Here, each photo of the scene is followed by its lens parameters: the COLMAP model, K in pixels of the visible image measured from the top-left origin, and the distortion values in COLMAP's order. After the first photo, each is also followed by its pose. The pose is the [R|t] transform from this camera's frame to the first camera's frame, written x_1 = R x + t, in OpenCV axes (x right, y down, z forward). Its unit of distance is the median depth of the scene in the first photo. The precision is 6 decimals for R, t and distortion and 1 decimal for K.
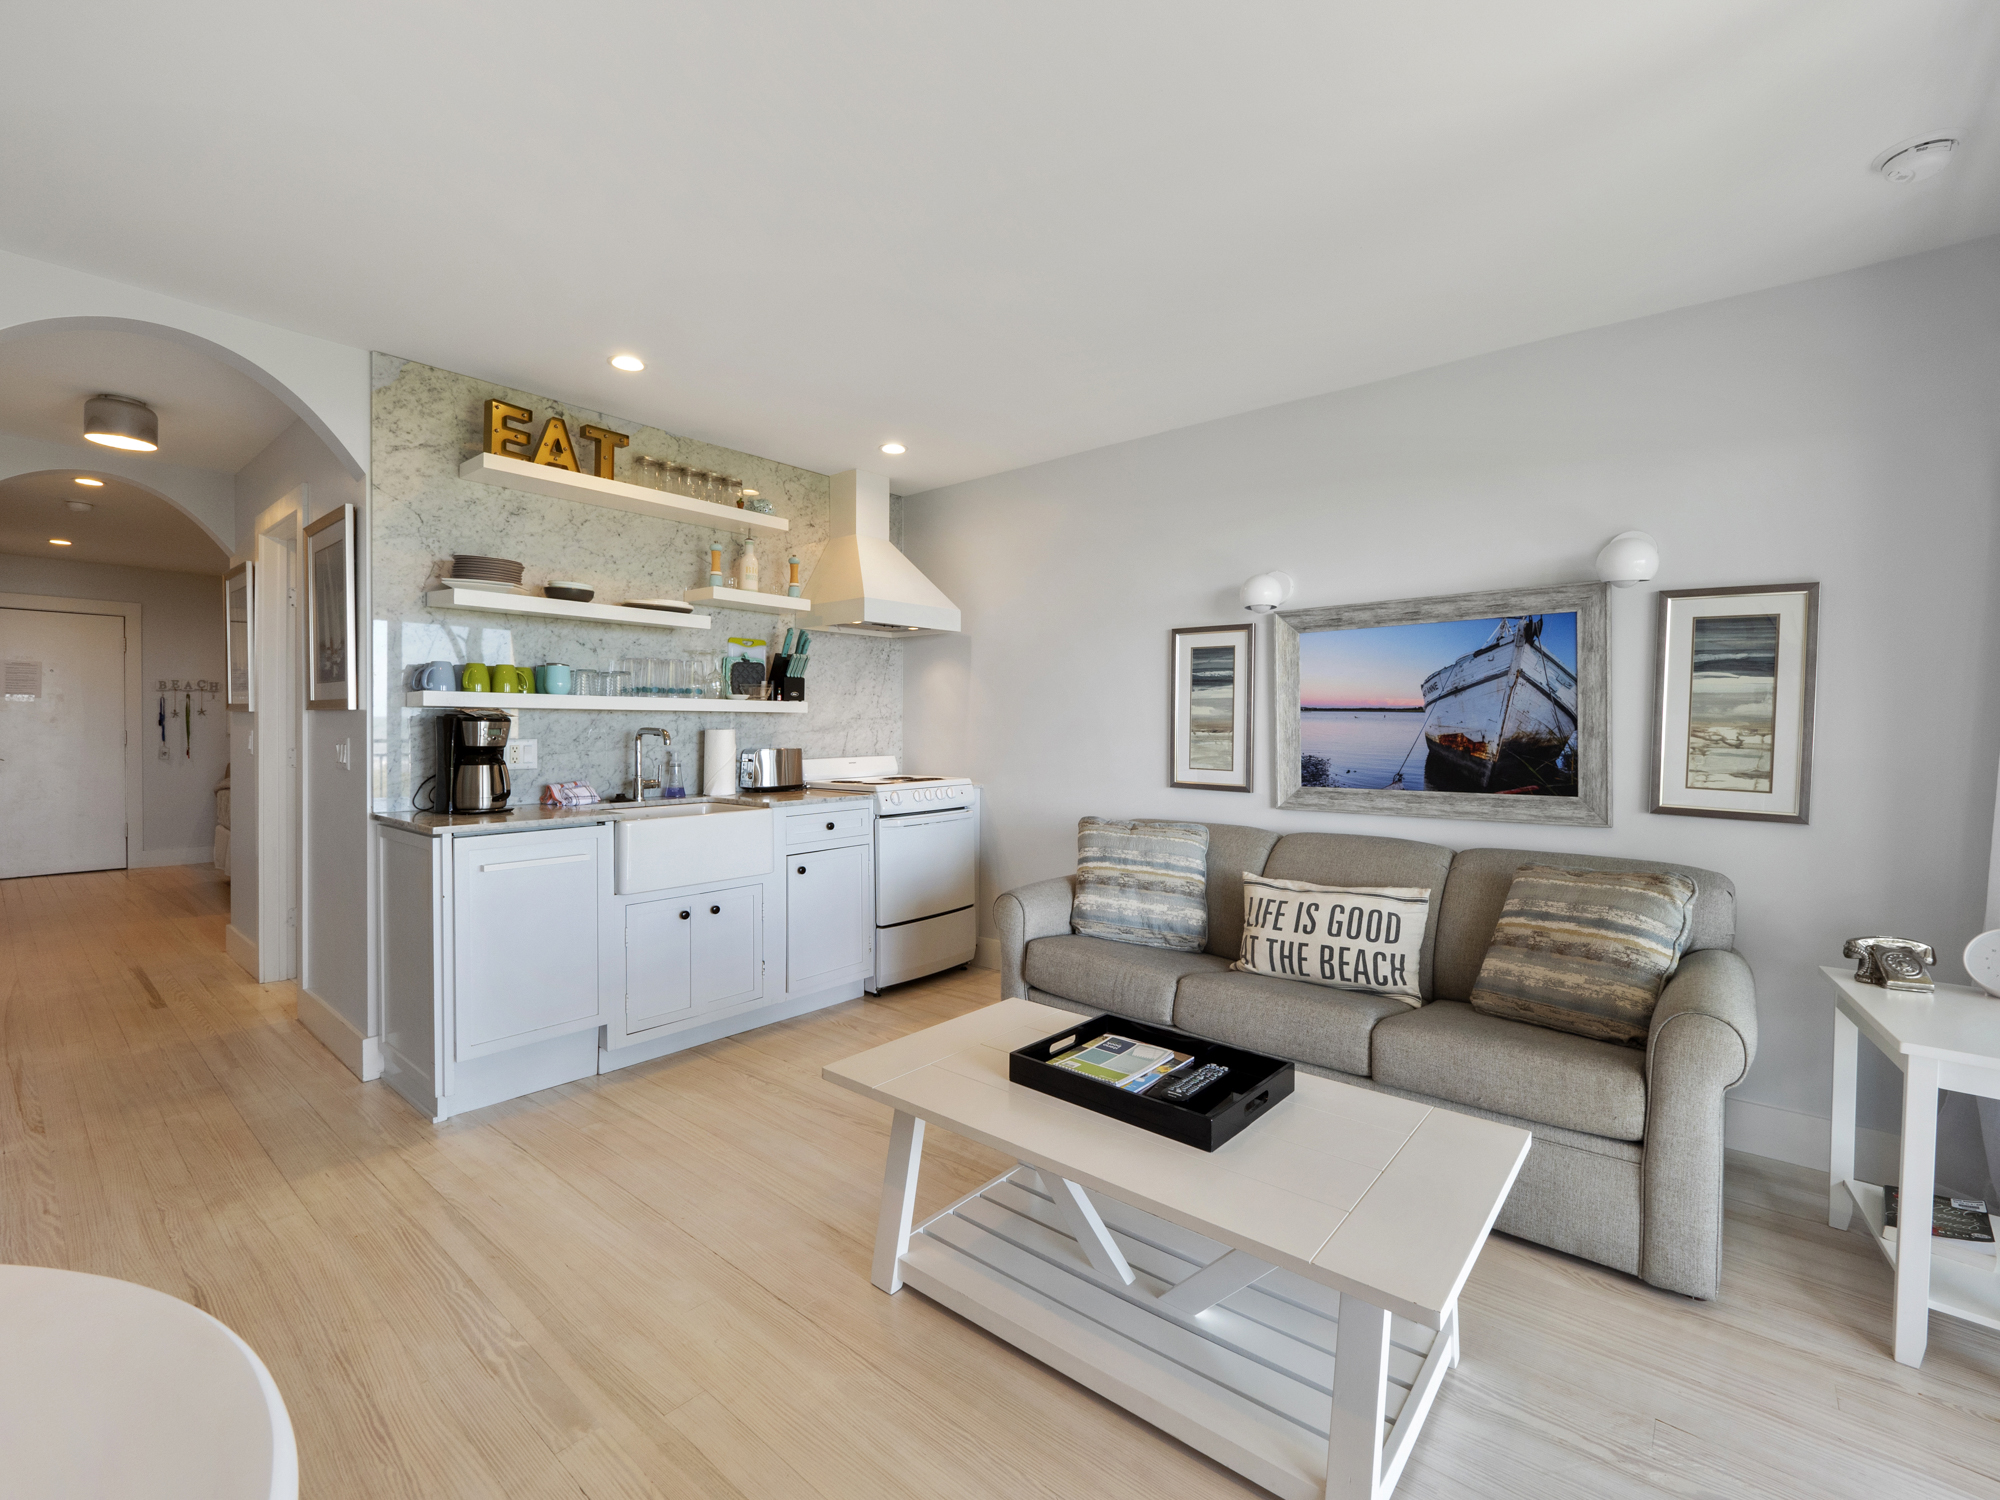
lens RADIAL K [[871.5, 0, 996.2], [0, 871.5, 725.4], [0, 0, 1]] dist [-0.003152, -0.002871]
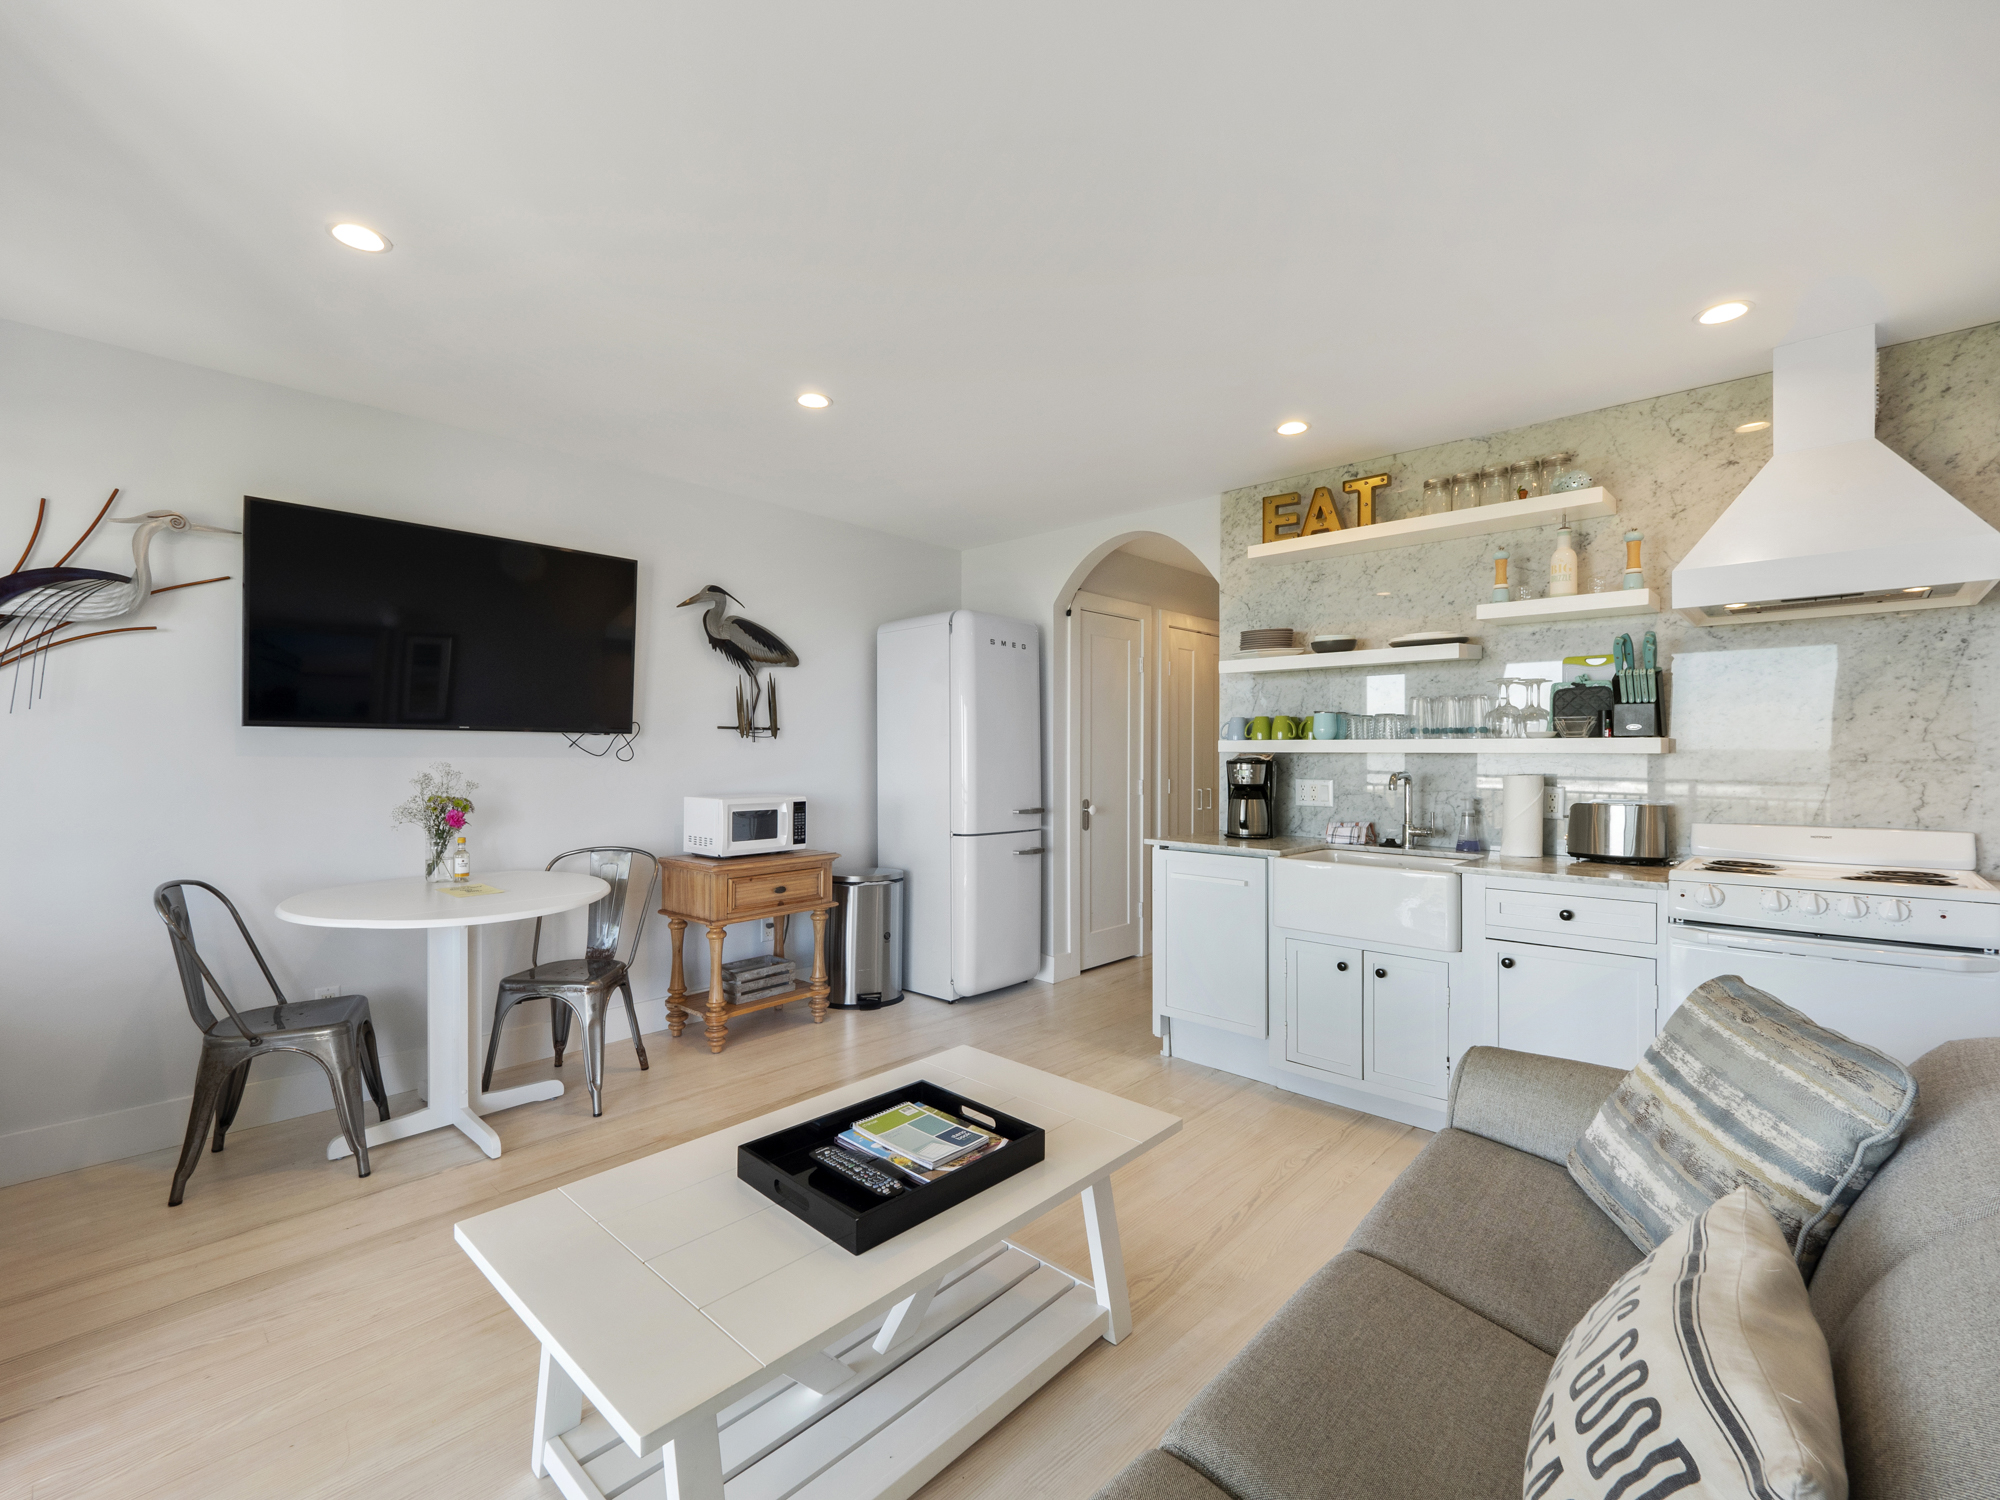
lens RADIAL K [[871.5, 0, 982.5], [0, 871.5, 755.4], [0, 0, 1]] dist [-0.003152, -0.002871]
pose [[-0.054665, -0.002482, -0.998502, 0.593419], [-0.002864, 0.999993, -0.002329, -0.011914], [0.998501, 0.002732, -0.054672, 0.618584]]
